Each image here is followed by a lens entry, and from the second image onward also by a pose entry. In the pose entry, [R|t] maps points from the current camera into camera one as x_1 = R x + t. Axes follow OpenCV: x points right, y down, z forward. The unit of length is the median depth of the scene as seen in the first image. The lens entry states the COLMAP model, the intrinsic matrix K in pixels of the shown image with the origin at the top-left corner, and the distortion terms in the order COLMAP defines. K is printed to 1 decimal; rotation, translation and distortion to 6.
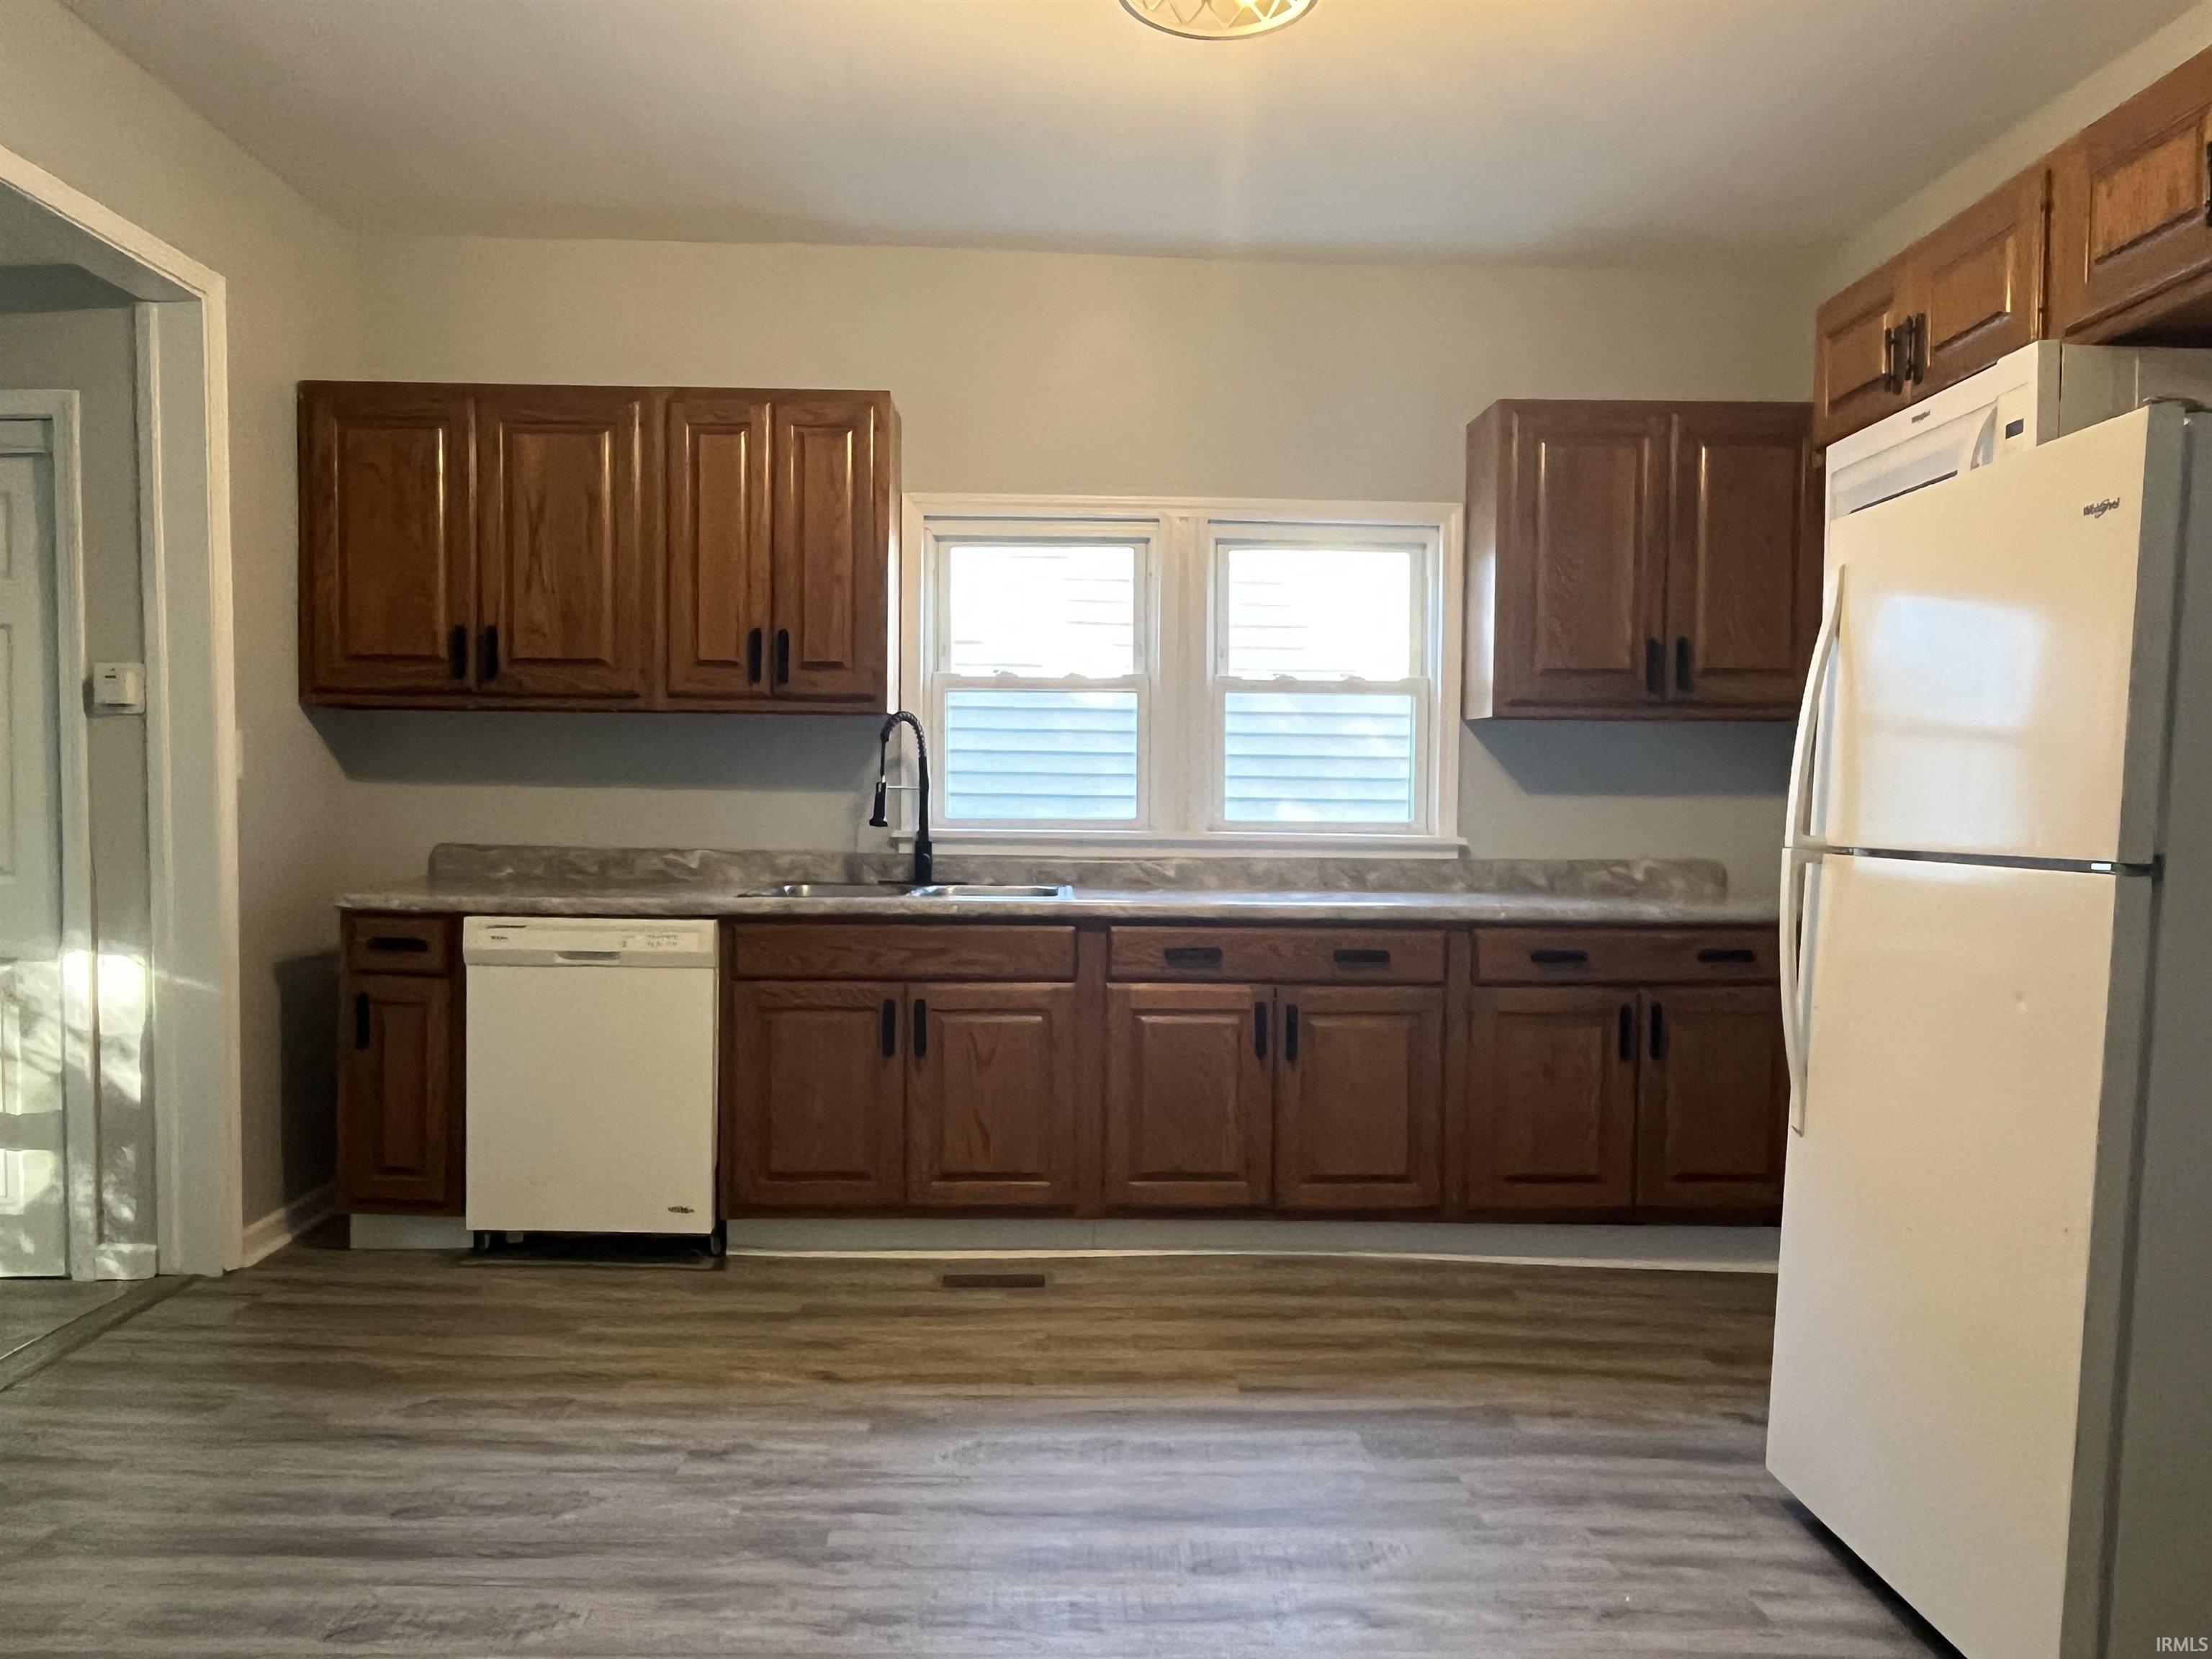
lens RADIAL K [[1520.2, 0, 1102.9], [0, 1520.2, 813.4], [0, 0, 1]] dist [-0.001507, -0.002065]
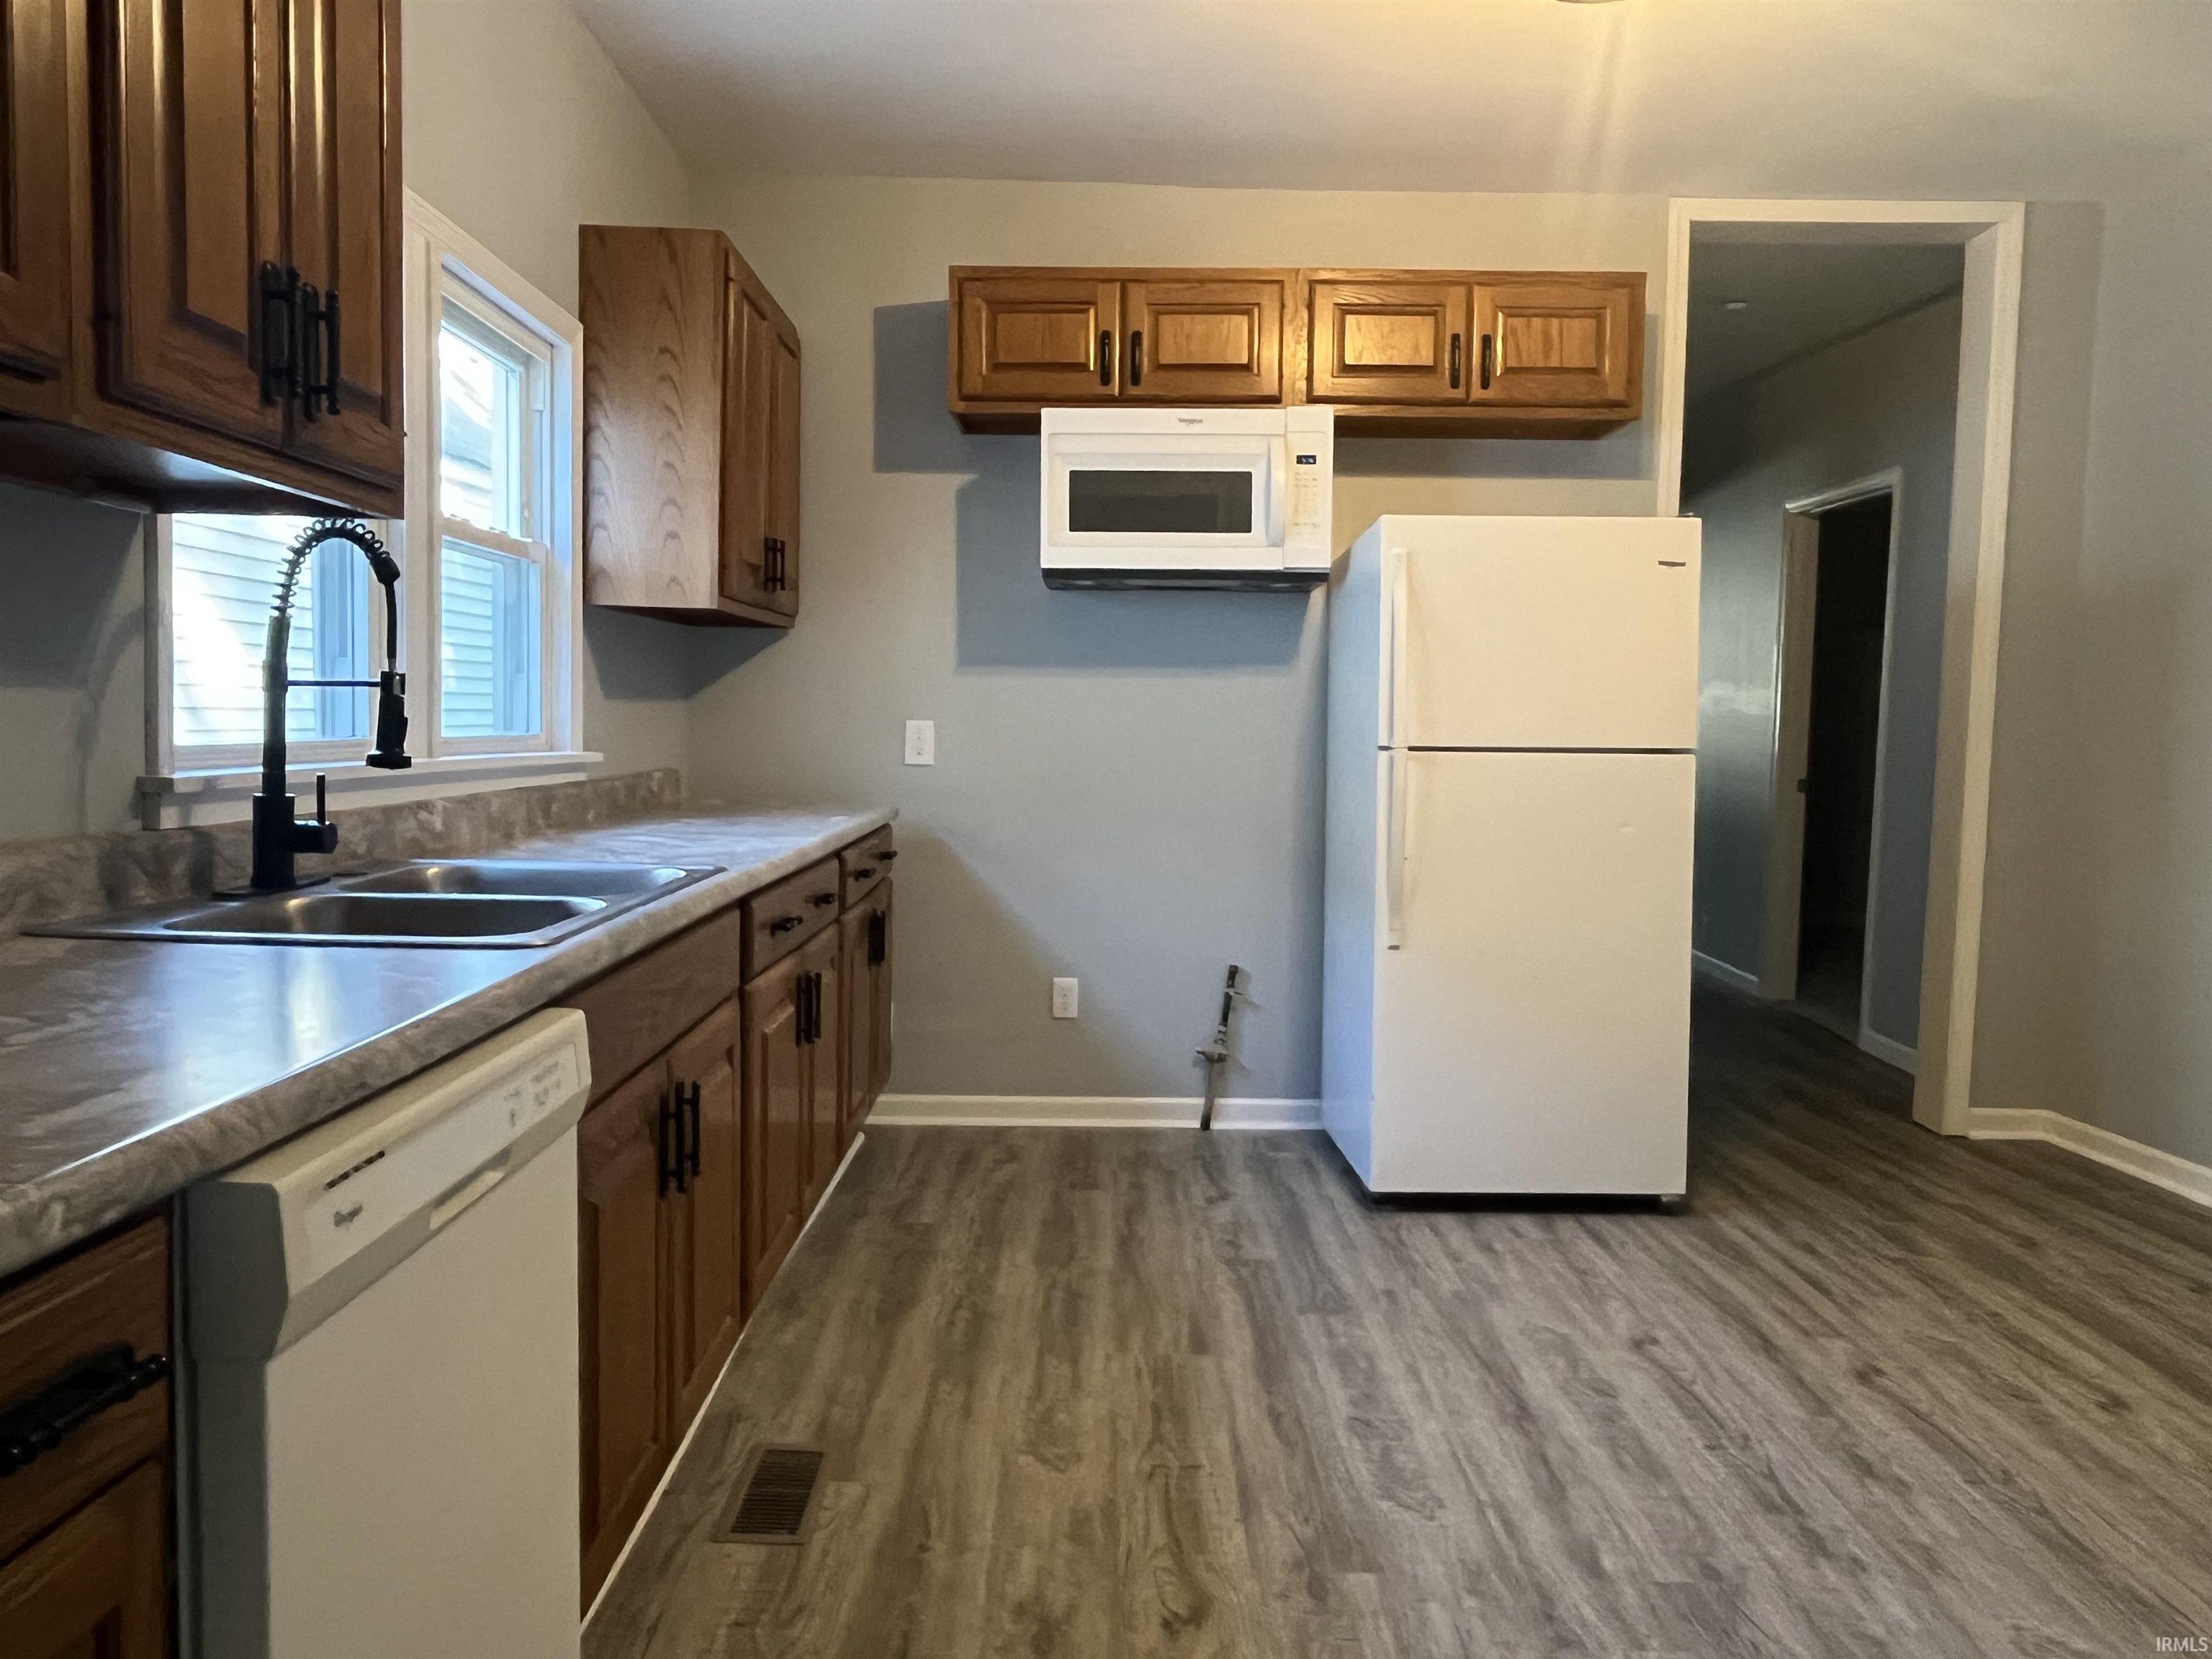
lens RADIAL K [[1520.2, 0, 1102.9], [0, 1520.2, 813.4], [0, 0, 1]] dist [-0.001507, -0.002065]
pose [[0.029601, -0.071556, 0.996997, -0.810798], [-0.002290, 0.997427, 0.071655, -0.015221], [-0.999559, -0.004404, 0.029361, 1.034760]]
